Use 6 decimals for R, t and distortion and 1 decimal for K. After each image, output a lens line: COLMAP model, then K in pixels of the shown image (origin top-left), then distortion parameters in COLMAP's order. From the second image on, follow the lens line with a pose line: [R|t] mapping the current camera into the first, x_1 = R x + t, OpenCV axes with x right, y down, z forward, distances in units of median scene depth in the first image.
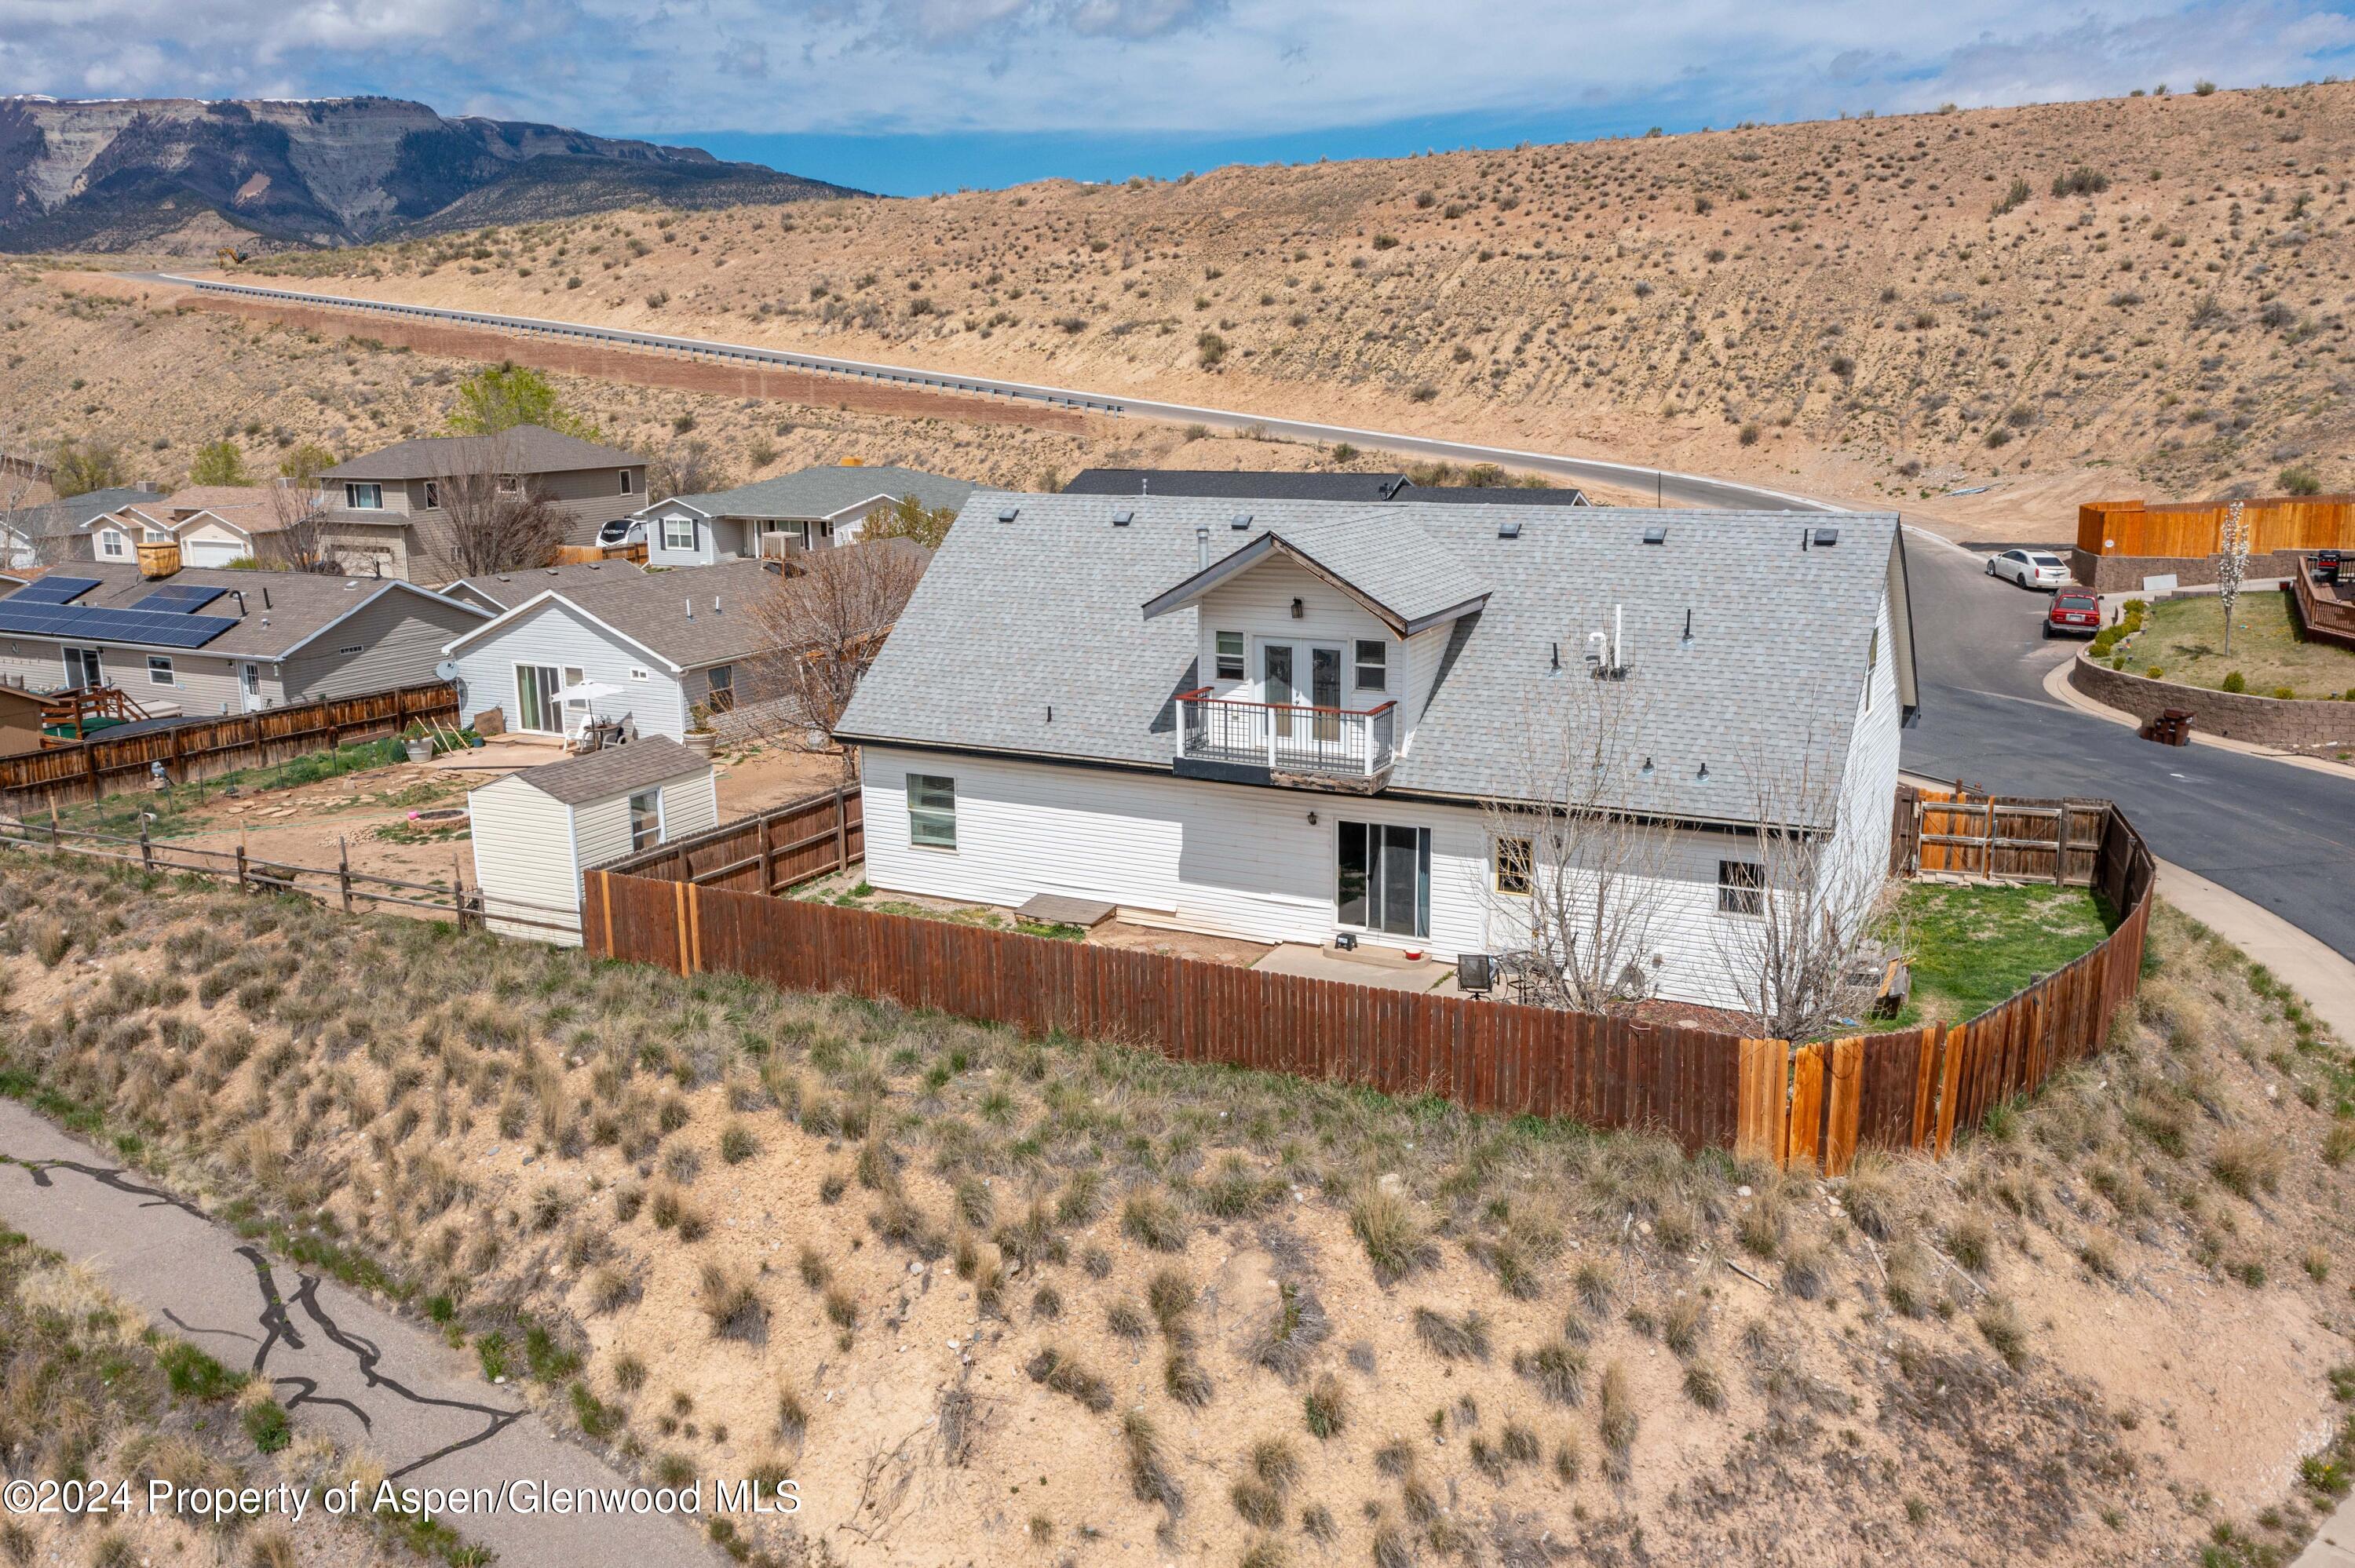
lens RADIAL K [[1860.1, 0, 1164.3], [0, 1860.1, 775.9], [0, 0, 1]] dist [-0.004058, -0.000035]
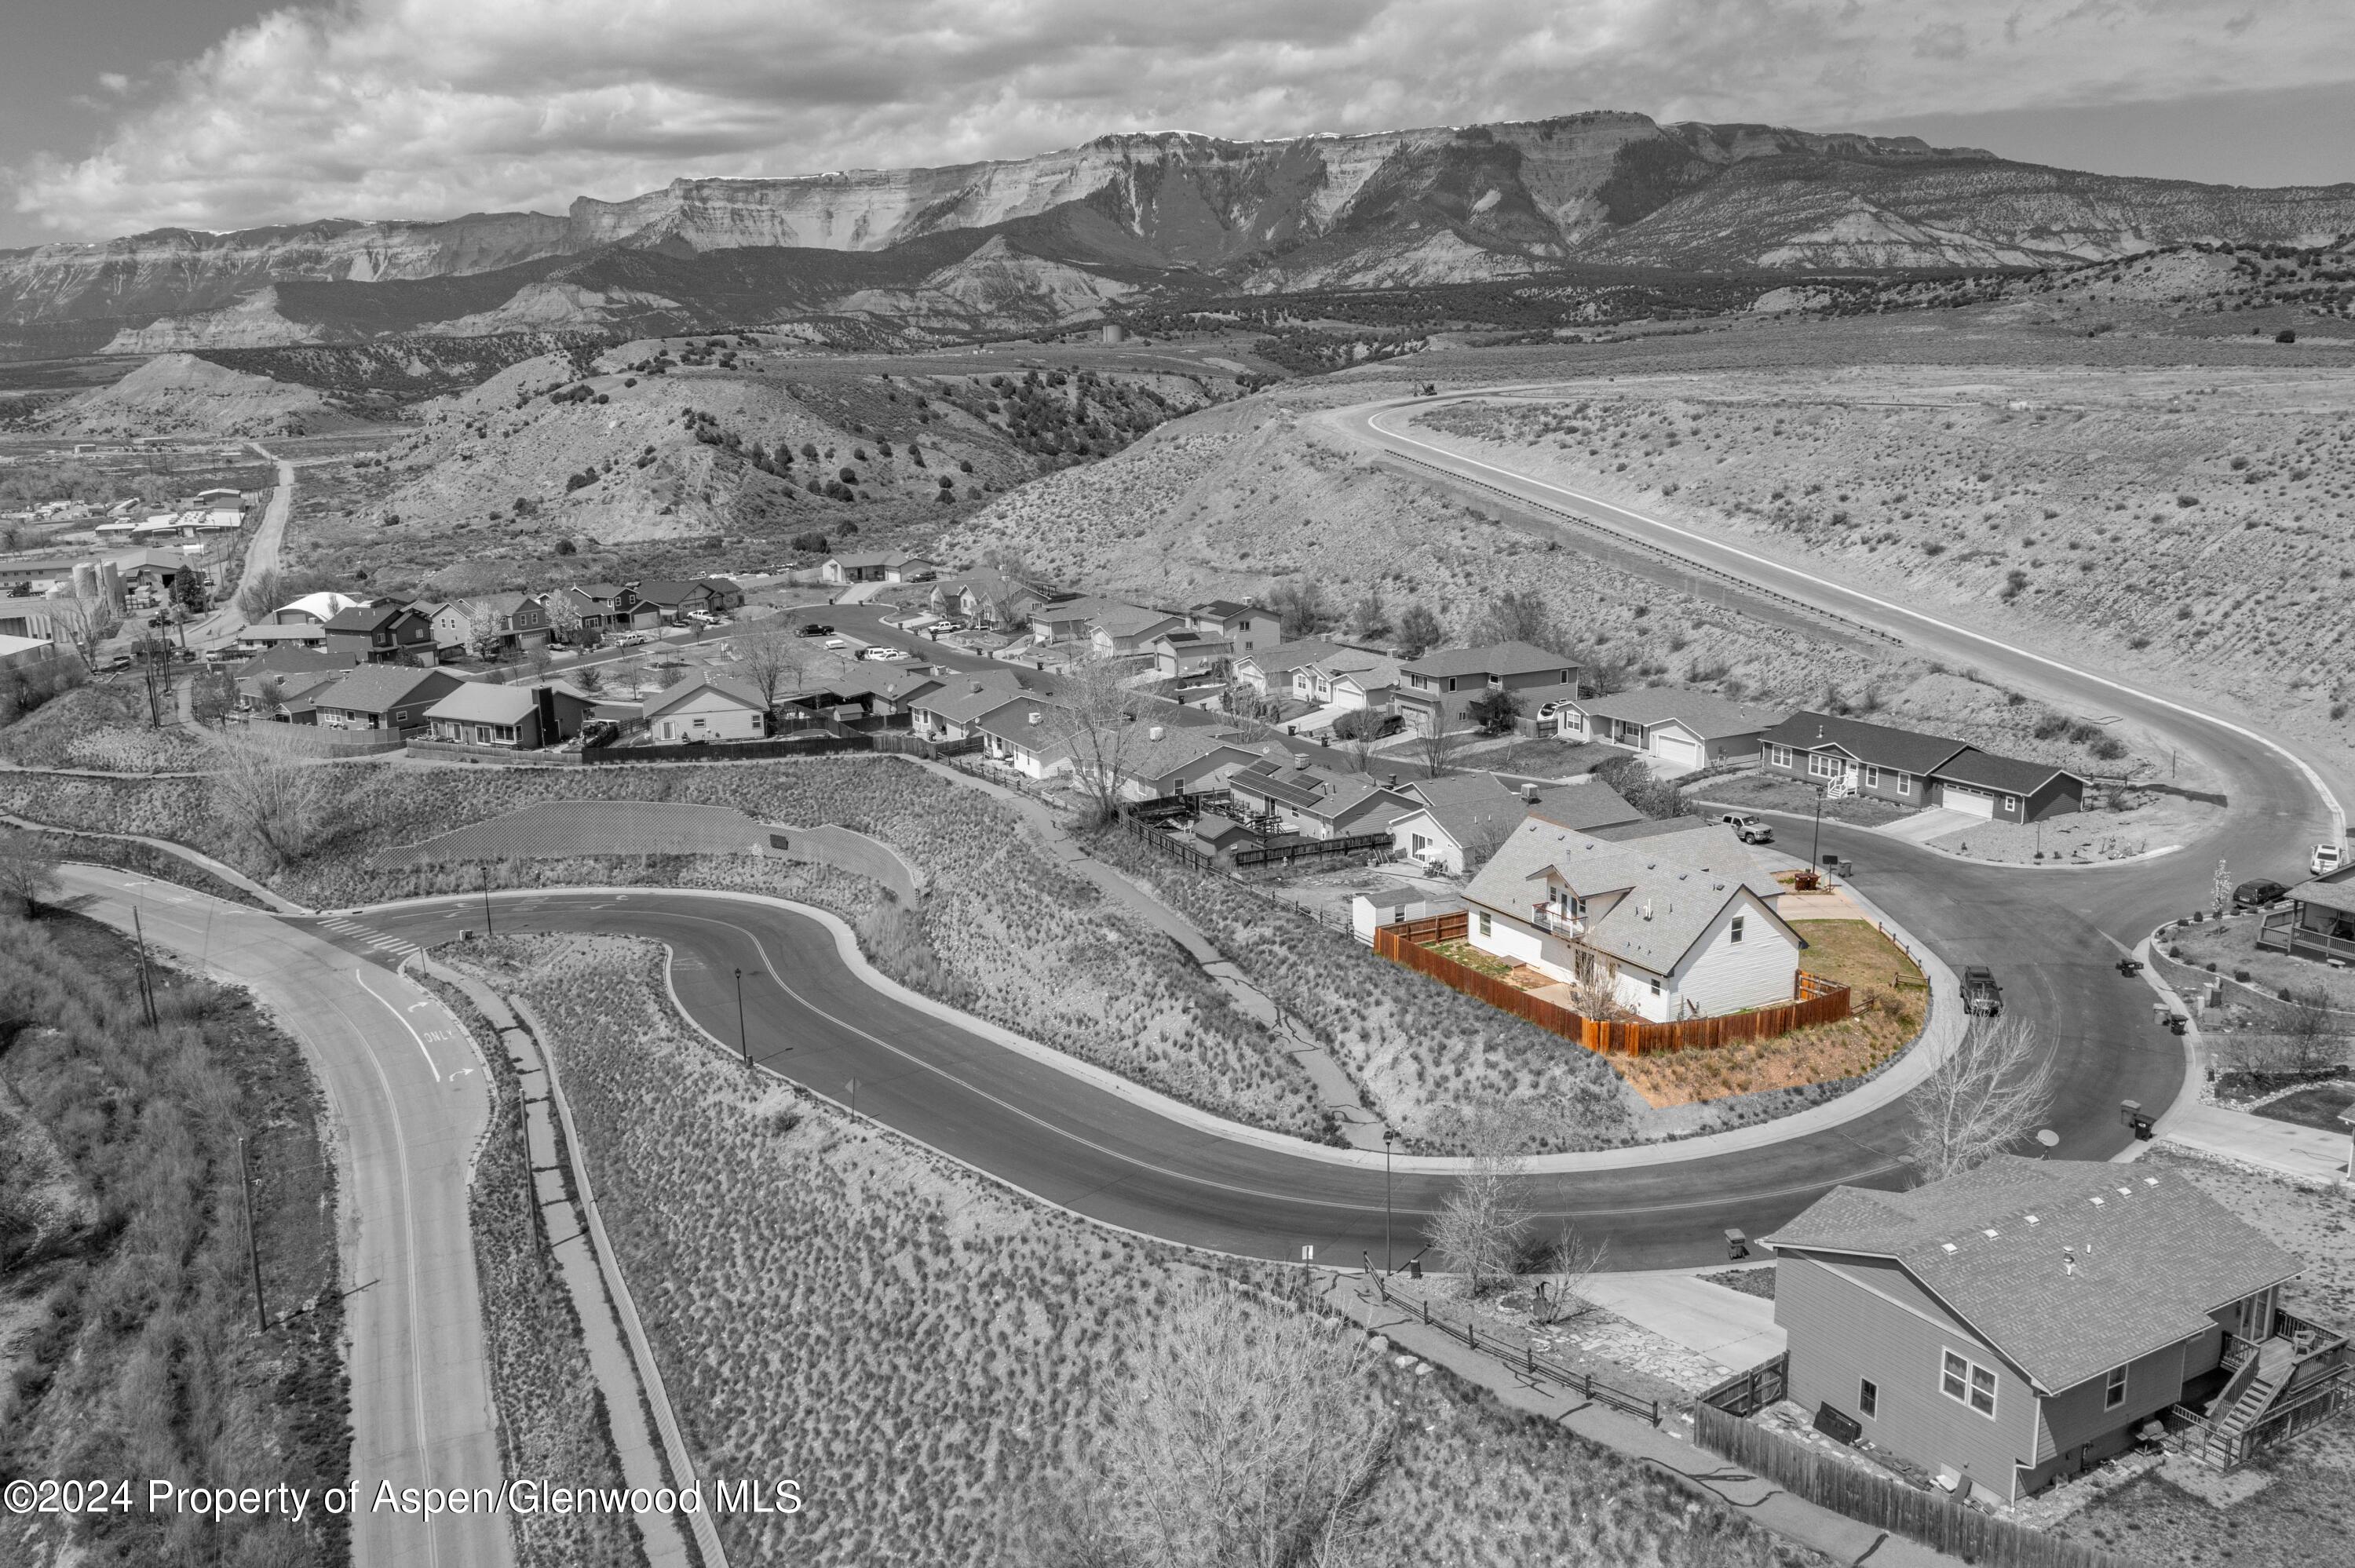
lens RADIAL K [[1860.1, 0, 1164.3], [0, 1860.1, 775.9], [0, 0, 1]] dist [-0.004058, -0.000035]
pose [[0.821979, 0.114952, -0.557796, 0.415786], [-0.111306, 0.992956, 0.040608, -0.106727], [0.558535, 0.028707, 0.828984, -0.693628]]
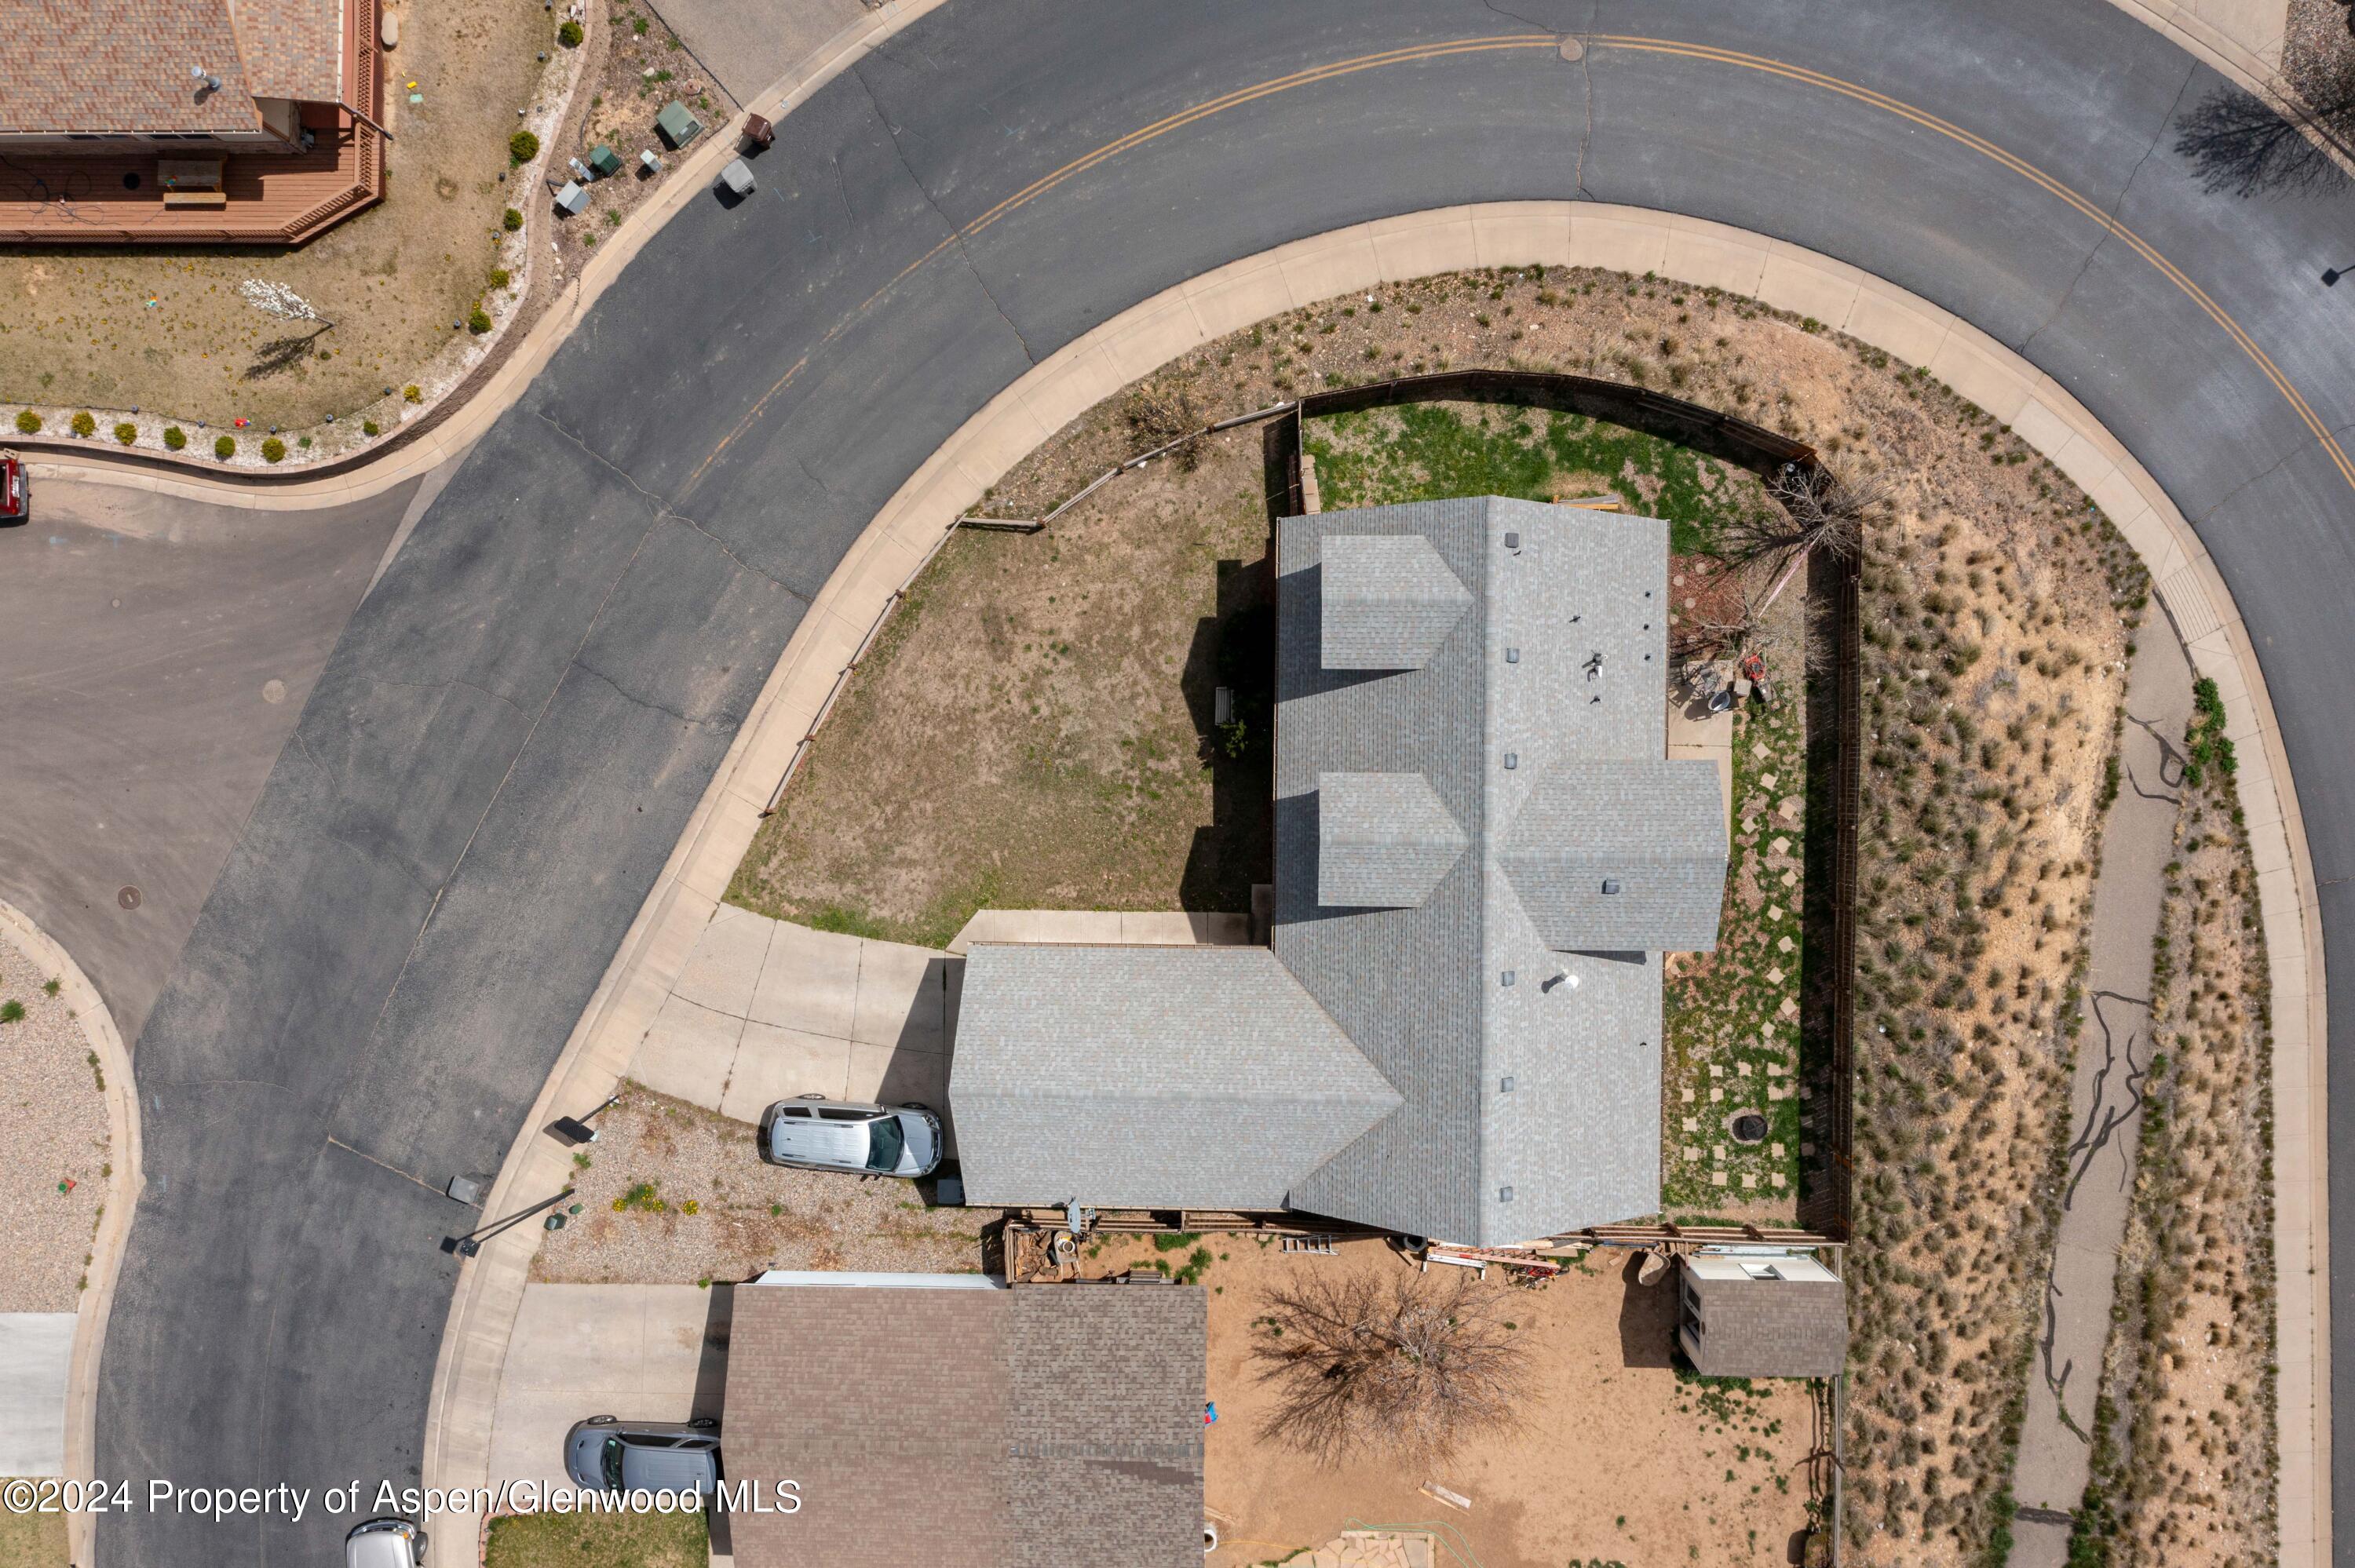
lens RADIAL K [[1860.1, 0, 1164.3], [0, 1860.1, 775.9], [0, 0, 1]] dist [-0.004058, -0.000035]
pose [[-0.463560, -0.885466, 0.032602, 0.084107], [0.247781, -0.094217, 0.964224, -0.506105], [-0.850716, 0.455053, 0.263077, 0.287587]]
